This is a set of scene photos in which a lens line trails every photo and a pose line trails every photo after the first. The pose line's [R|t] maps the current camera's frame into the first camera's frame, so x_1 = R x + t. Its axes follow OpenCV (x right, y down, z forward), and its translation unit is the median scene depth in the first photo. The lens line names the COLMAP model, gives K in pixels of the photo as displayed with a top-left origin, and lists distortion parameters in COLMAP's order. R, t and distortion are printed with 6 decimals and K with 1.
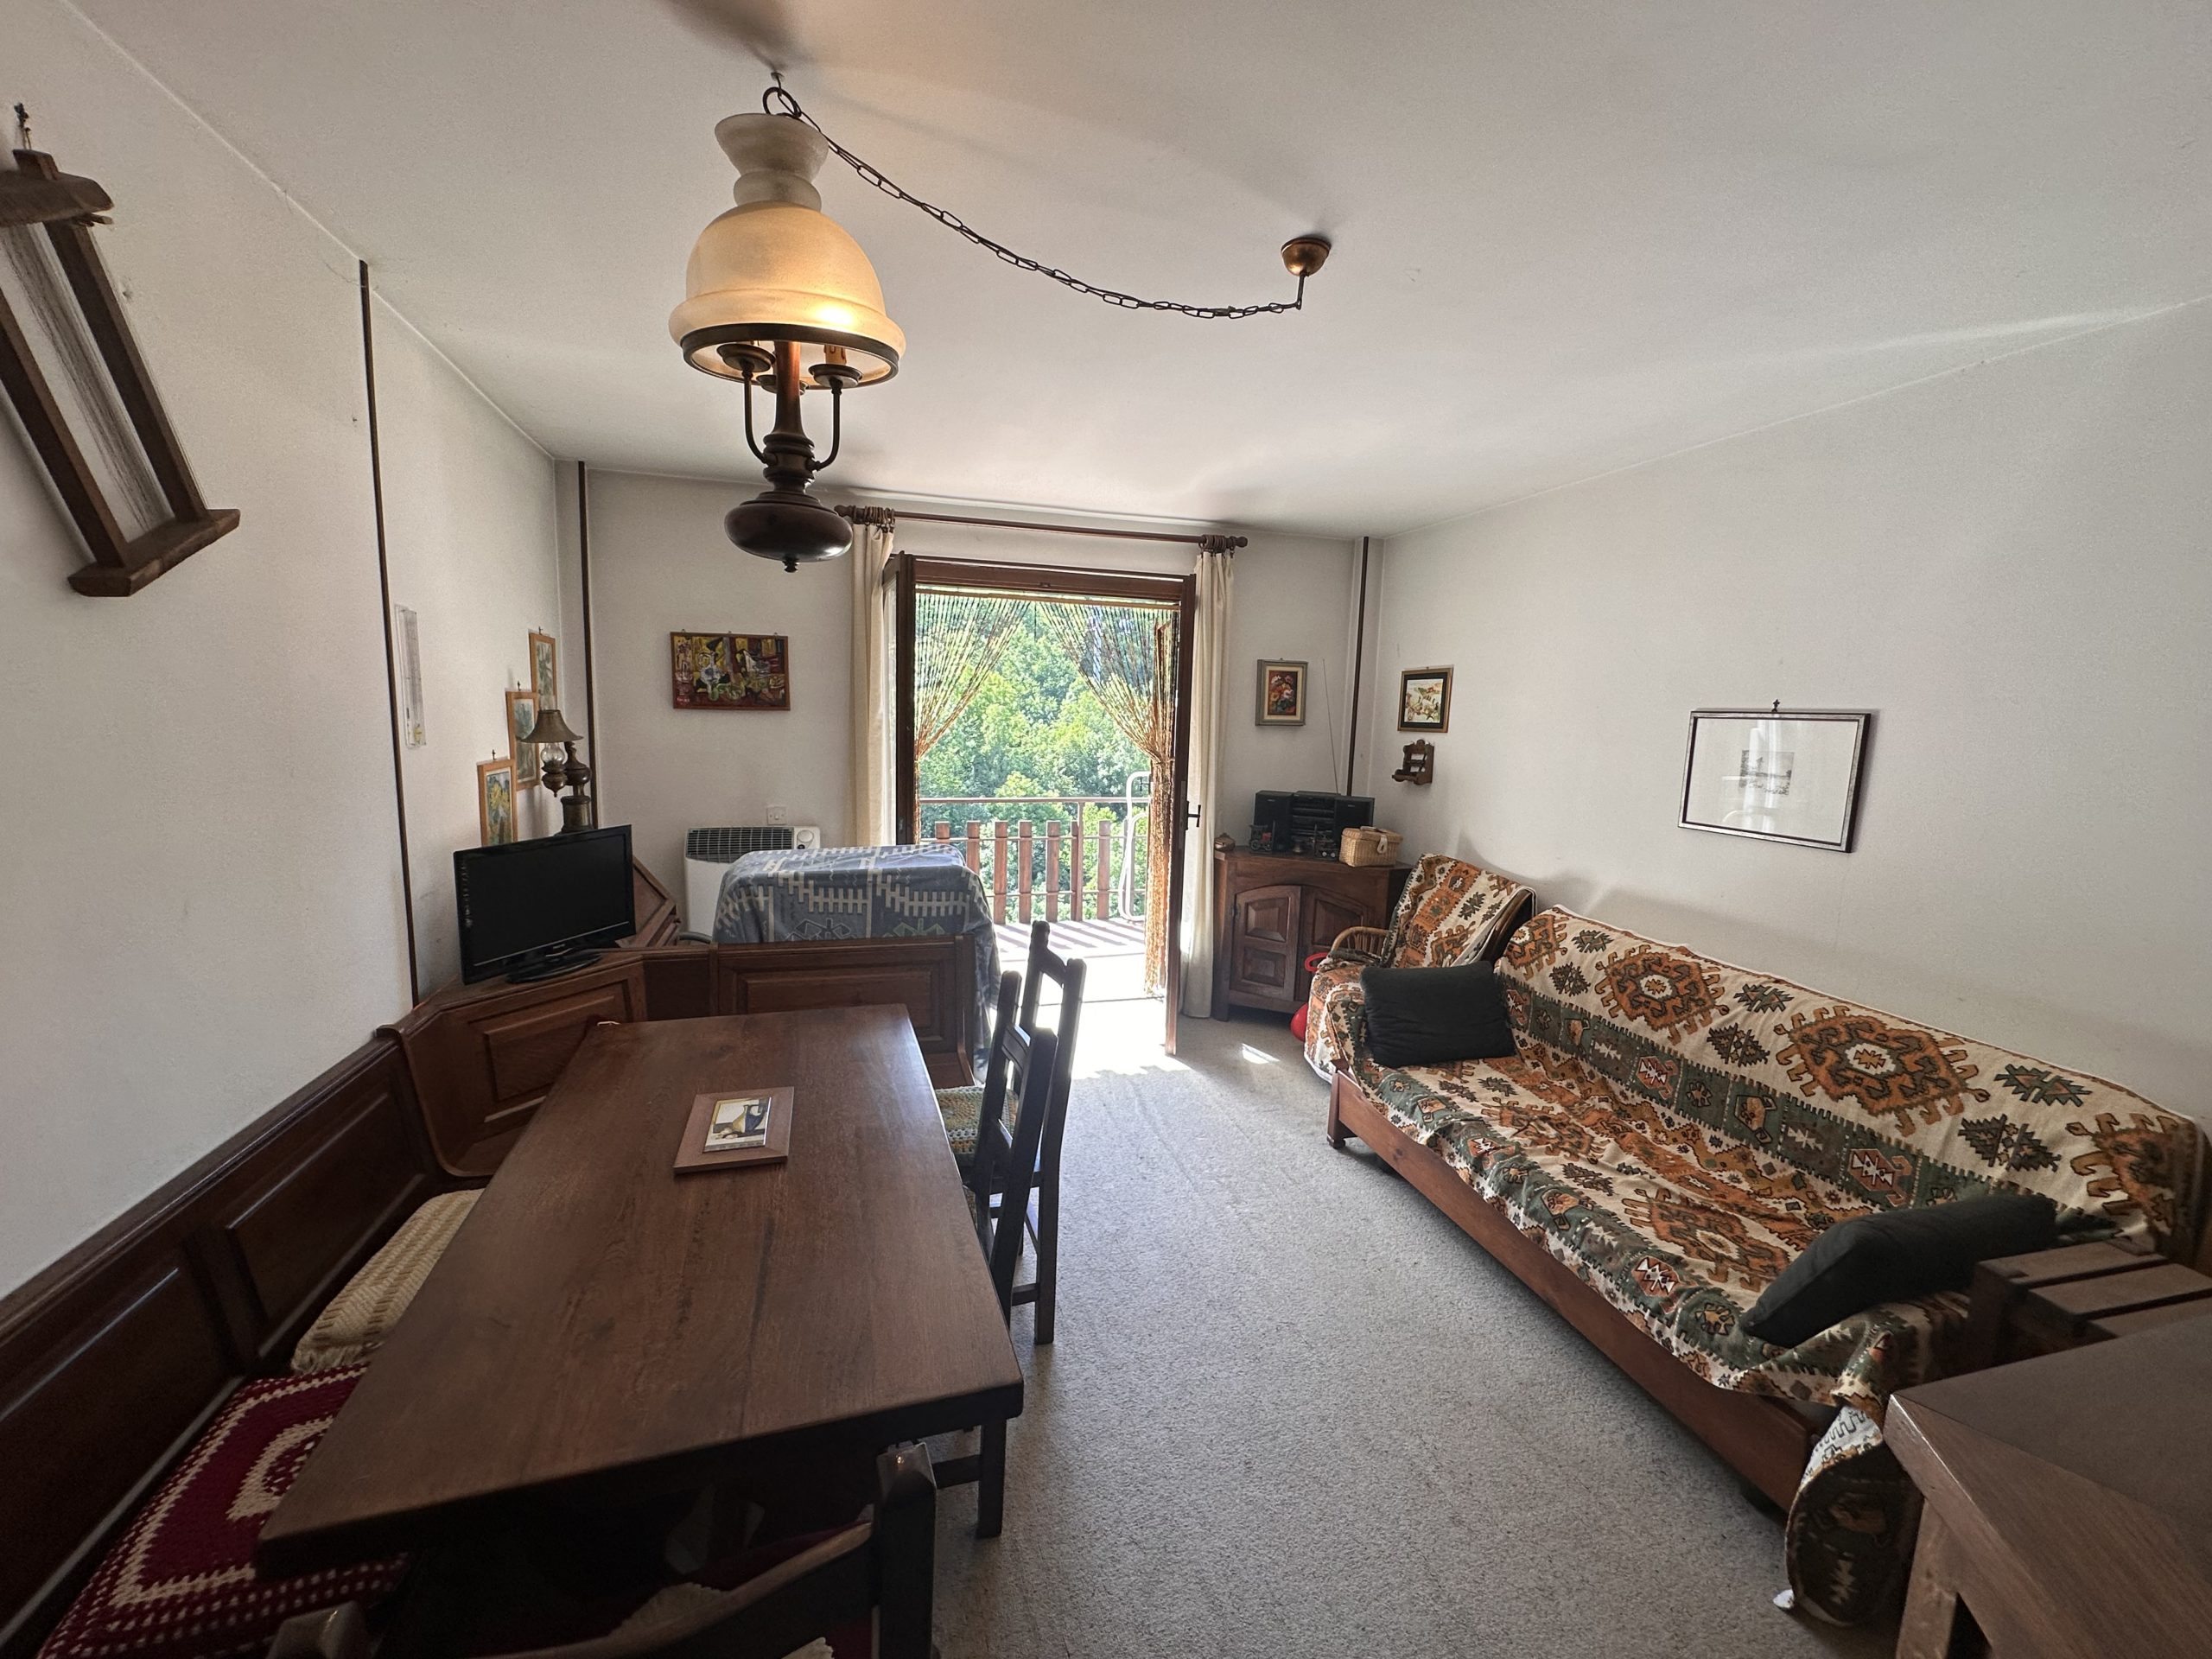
lens RADIAL K [[883.5, 0, 1107.4], [0, 883.5, 830.4], [0, 0, 1]] dist [-0.001861, 0.000463]
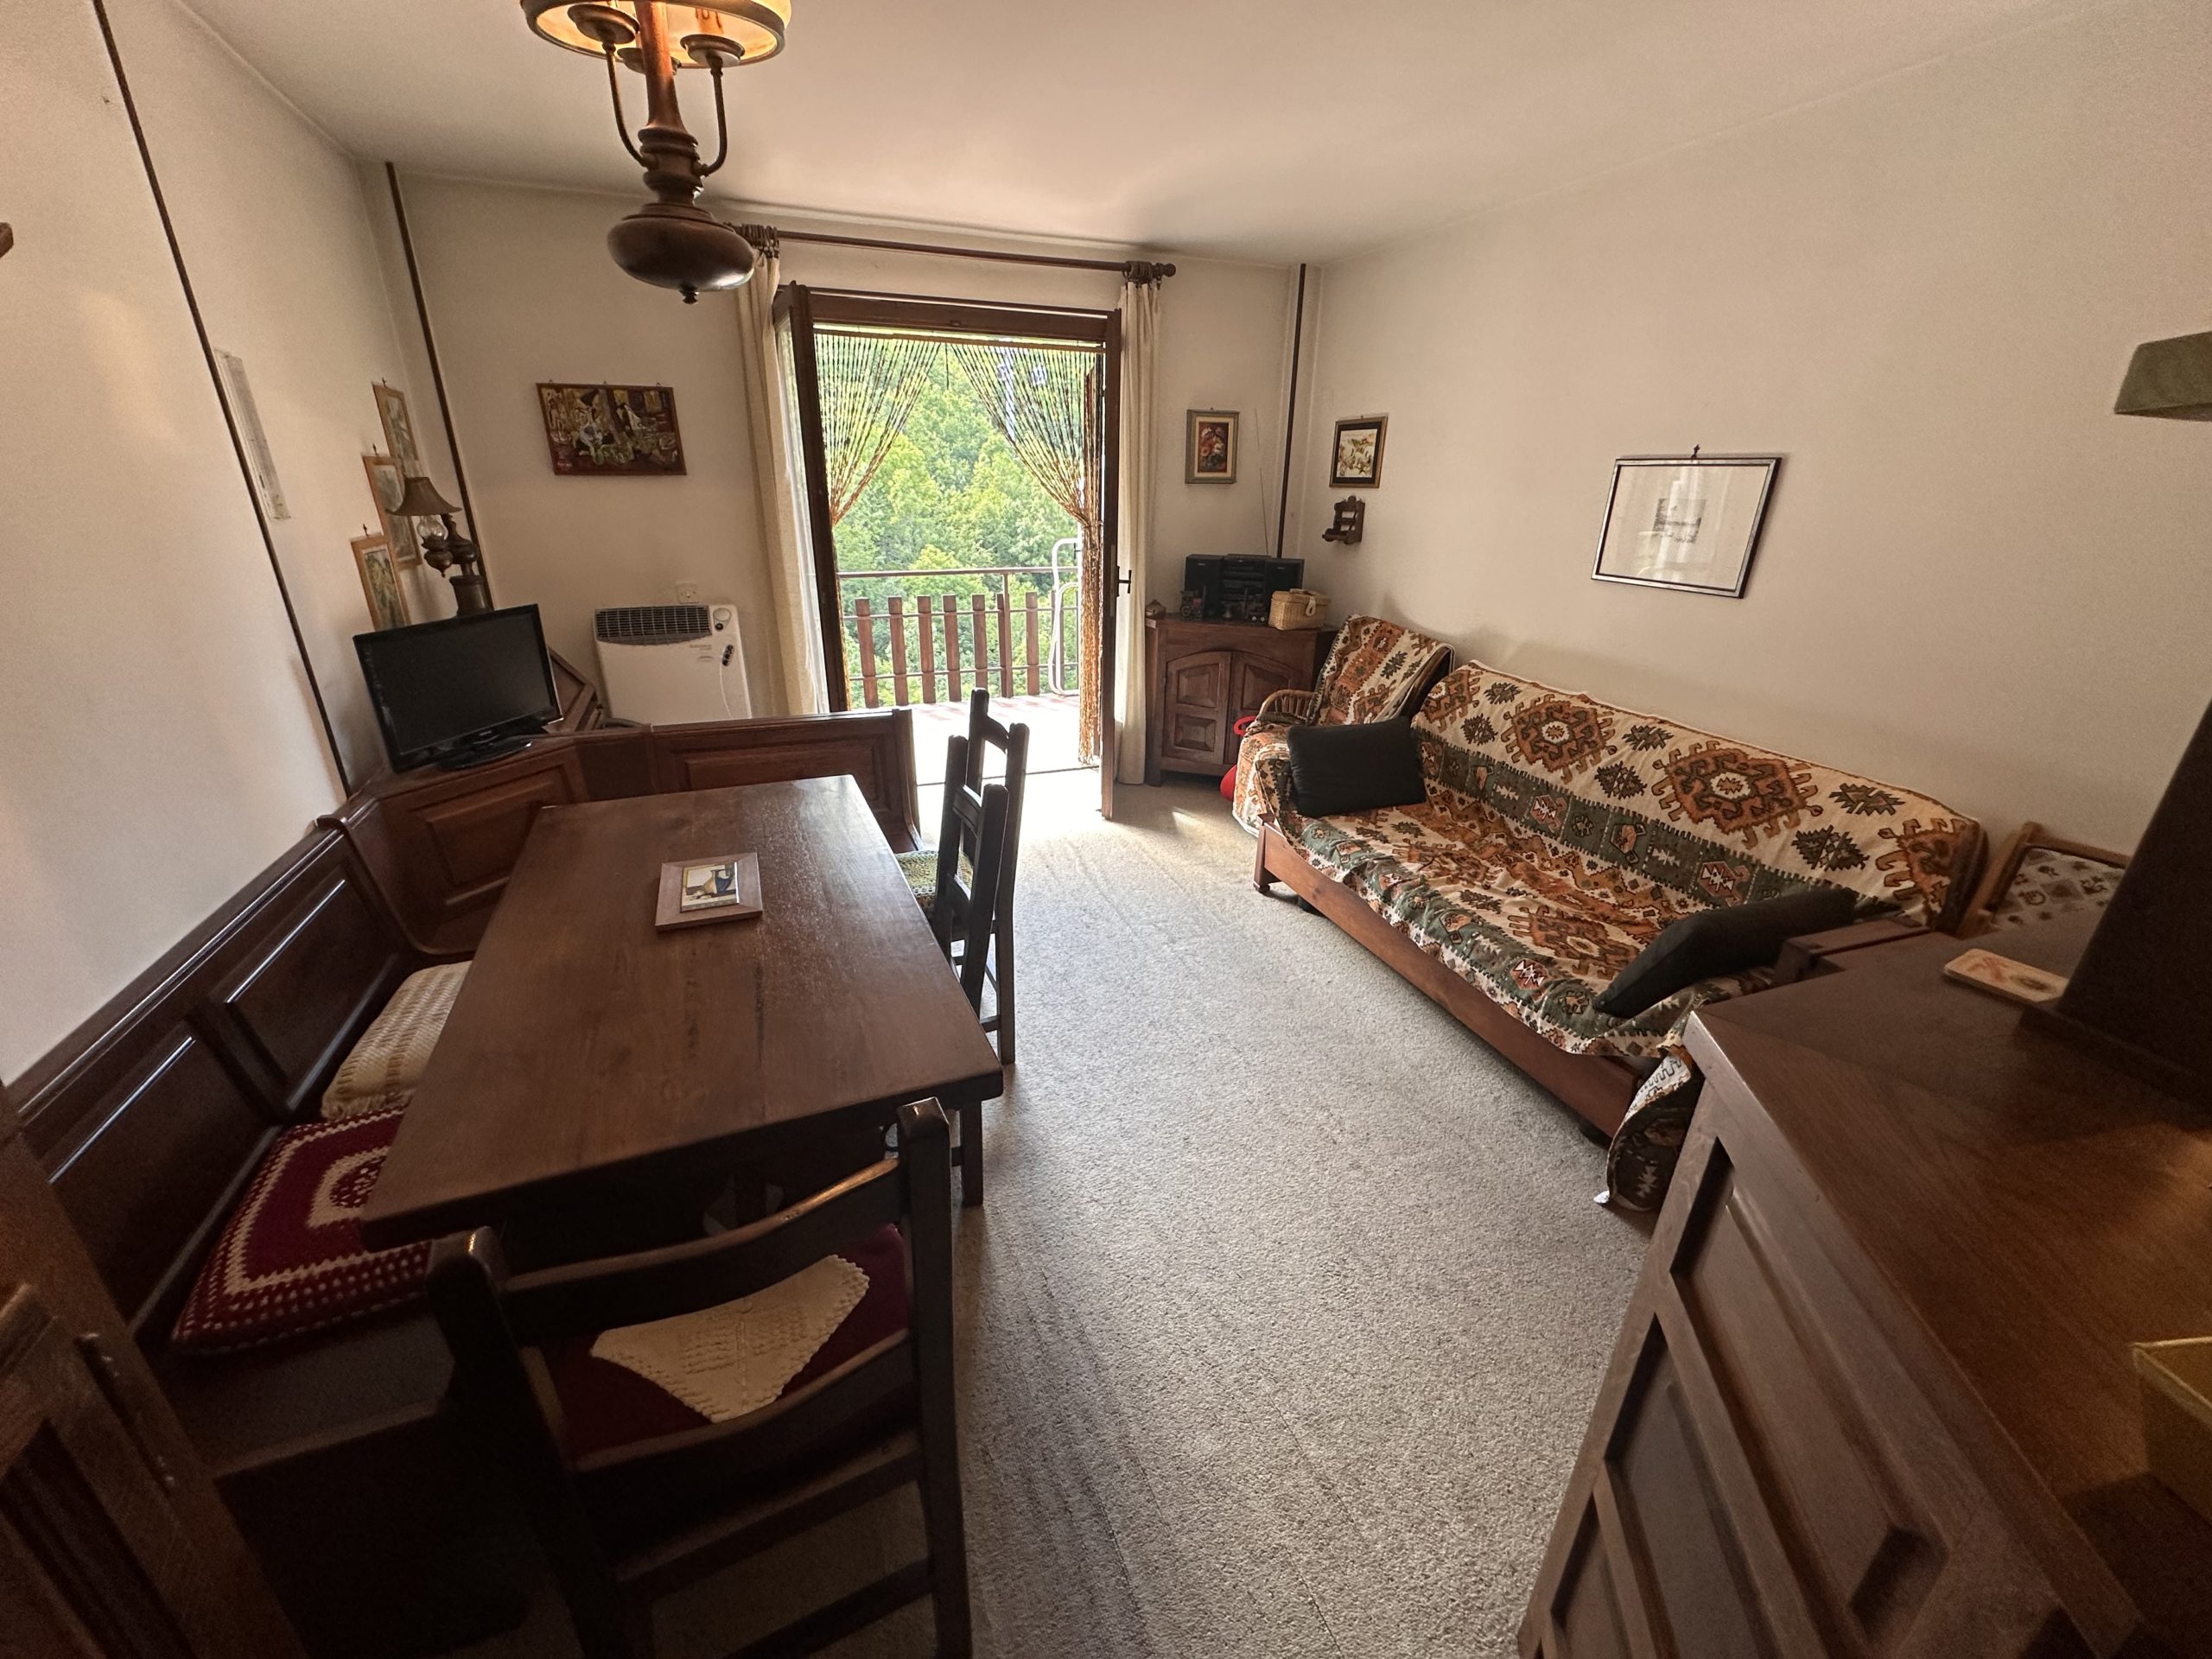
lens RADIAL K [[883.5, 0, 1107.9], [0, 883.5, 830.6], [0, 0, 1]] dist [-0.001861, 0.000463]
pose [[0.996069, -0.047038, 0.075056, -0.010057], [0.027088, 0.968512, 0.247487, 0.010137], [-0.084334, -0.244481, 0.965980, -0.025150]]
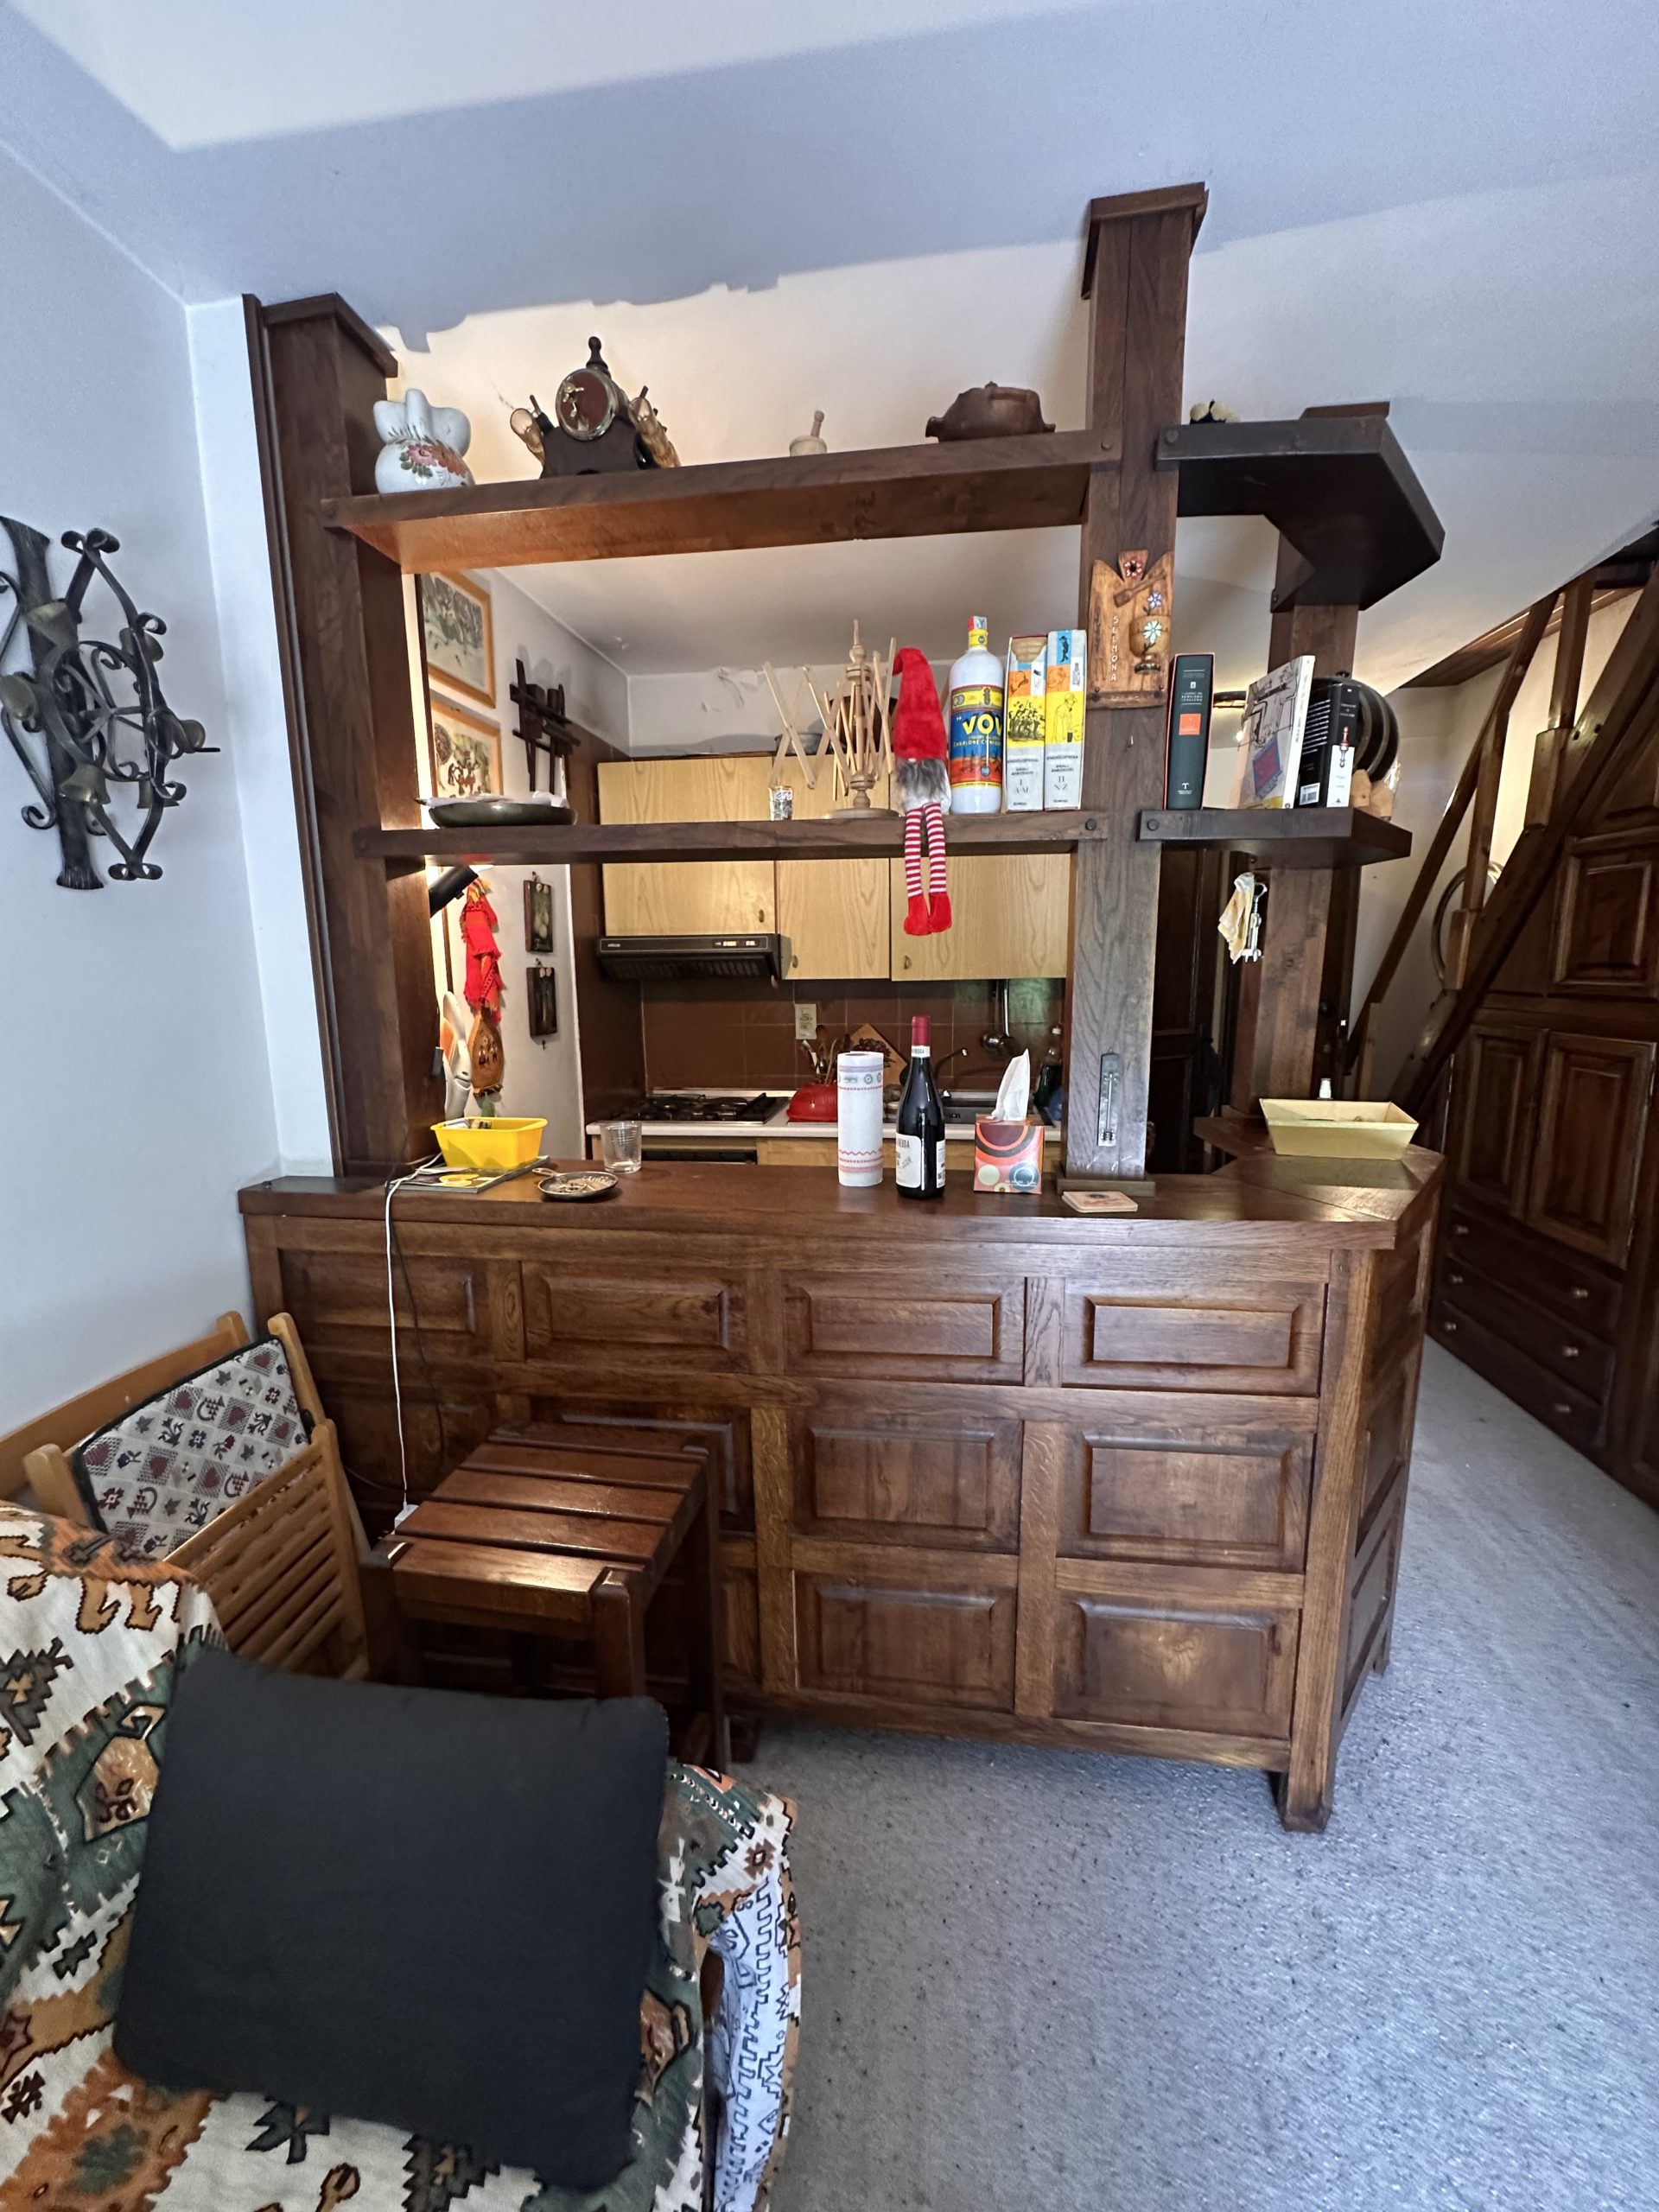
lens RADIAL K [[883.5, 0, 829.6], [0, 883.5, 1099.1], [0, 0, 1]] dist [-0.001861, 0.000463]
pose [[-0.911507, -0.088455, 0.401661, 0.290562], [0.035011, 0.956366, 0.290066, -0.038510], [-0.409792, 0.278459, -0.868637, 0.694379]]
